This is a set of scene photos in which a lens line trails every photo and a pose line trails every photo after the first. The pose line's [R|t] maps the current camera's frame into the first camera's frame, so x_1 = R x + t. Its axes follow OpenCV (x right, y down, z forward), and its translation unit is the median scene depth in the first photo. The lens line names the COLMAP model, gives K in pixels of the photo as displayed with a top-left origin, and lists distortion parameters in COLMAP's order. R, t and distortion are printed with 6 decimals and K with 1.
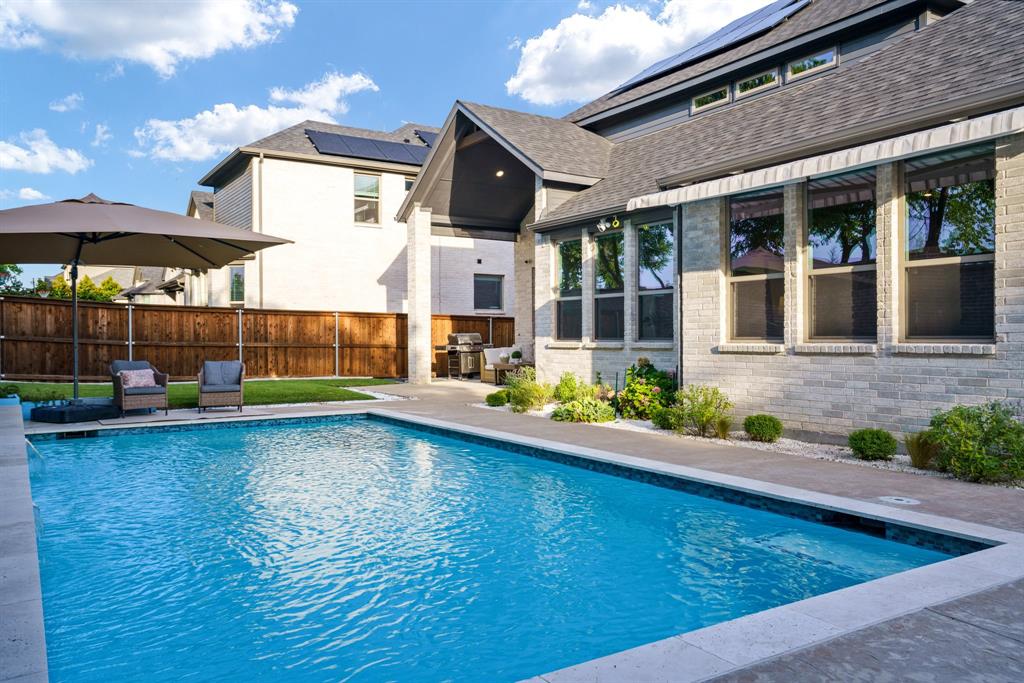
lens RADIAL K [[774.5, 0, 503.1], [0, 774.5, 340.3], [0, 0, 1]] dist [0.020971, 0.000442]
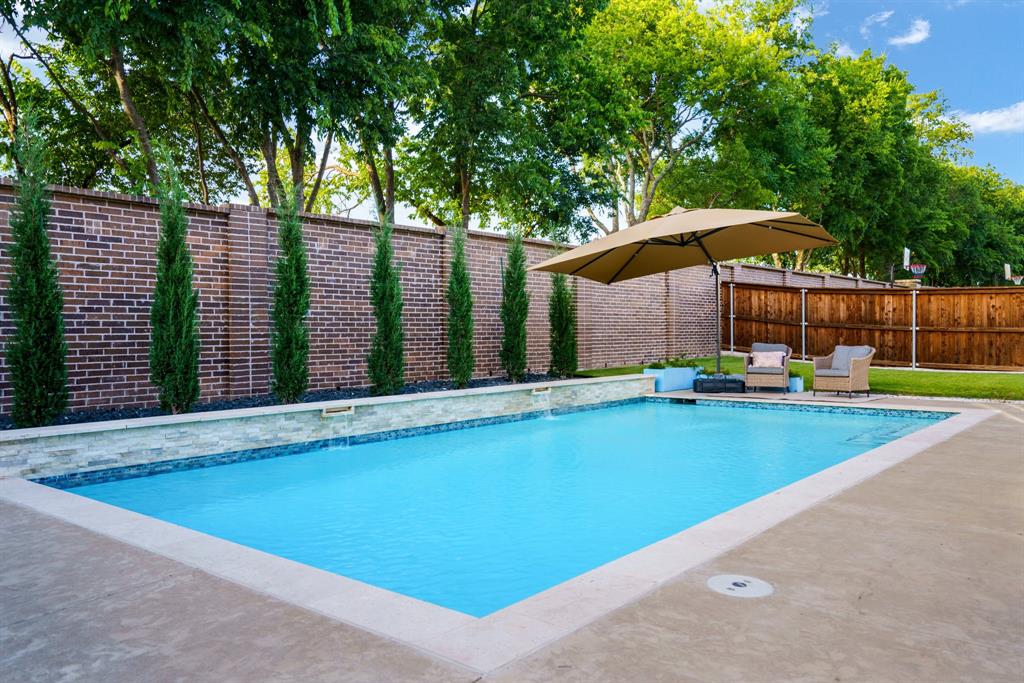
lens RADIAL K [[774.5, 0, 504.7], [0, 774.5, 341.8], [0, 0, 1]] dist [0.020971, 0.000442]
pose [[0.300979, 0.013844, -0.953530, 0.319229], [0.002962, 0.999876, 0.015452, 0.003653], [0.953626, -0.007475, 0.300901, 0.206217]]
